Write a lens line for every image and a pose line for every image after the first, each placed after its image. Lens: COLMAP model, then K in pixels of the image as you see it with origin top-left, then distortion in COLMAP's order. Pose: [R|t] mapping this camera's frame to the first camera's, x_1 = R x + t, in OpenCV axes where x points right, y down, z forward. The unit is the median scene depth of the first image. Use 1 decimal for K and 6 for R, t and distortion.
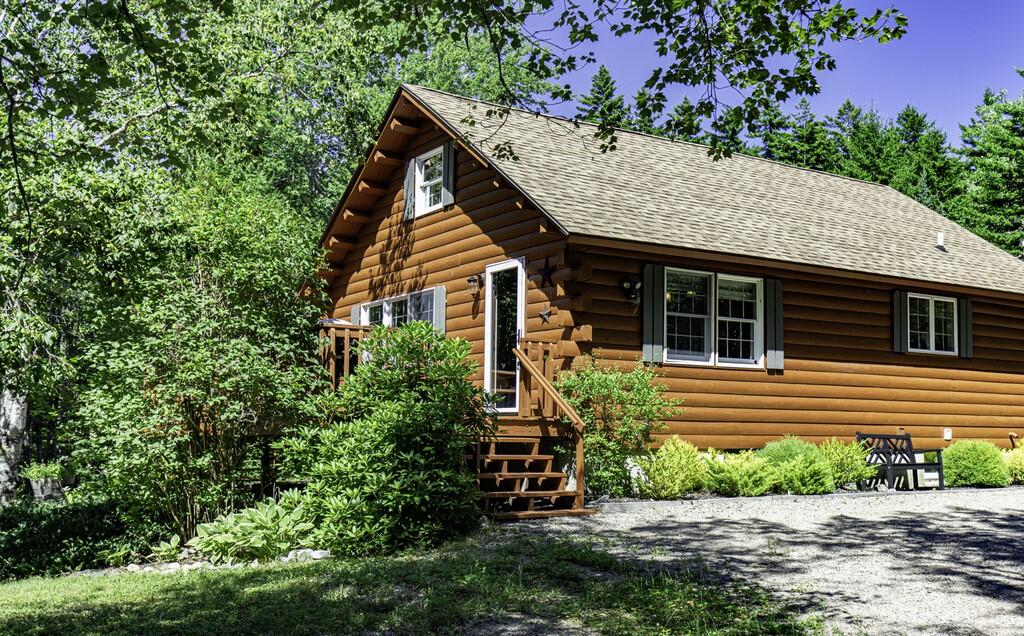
lens RADIAL K [[1073.2, 0, 512.0], [0, 1073.2, 318.0], [0, 0, 1]] dist [-0.008515, -0.017910]
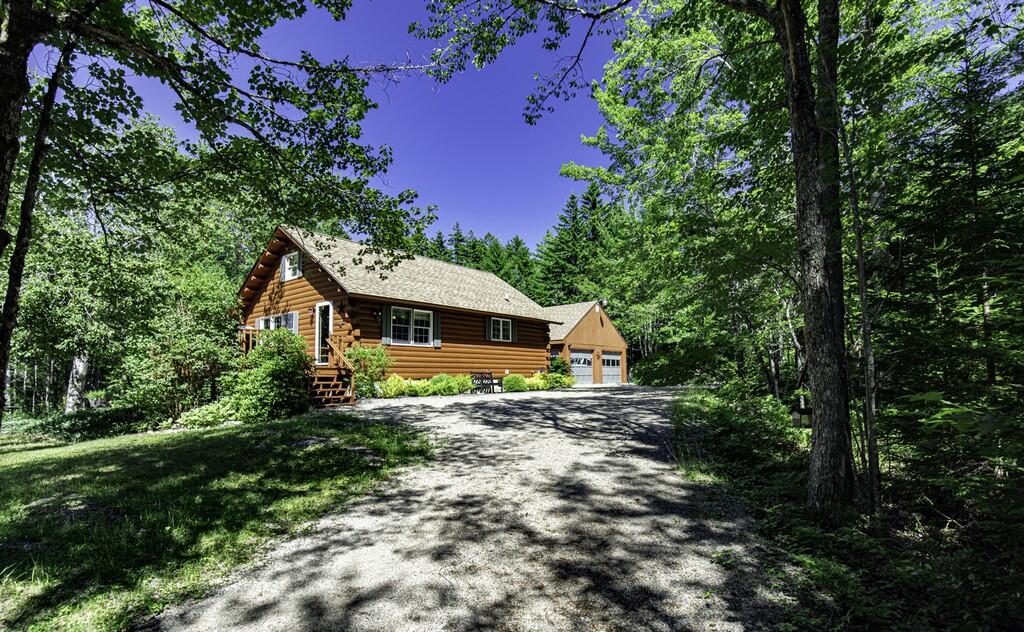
lens RADIAL K [[516.1, 0, 511.1], [0, 516.1, 335.6], [0, 0, 1]] dist [-0.017252, -0.000444]
pose [[0.954508, 0.008259, 0.298070, 0.053955], [-0.017513, 0.999444, 0.028389, -0.019538], [-0.297669, -0.032318, 0.954122, -0.247514]]
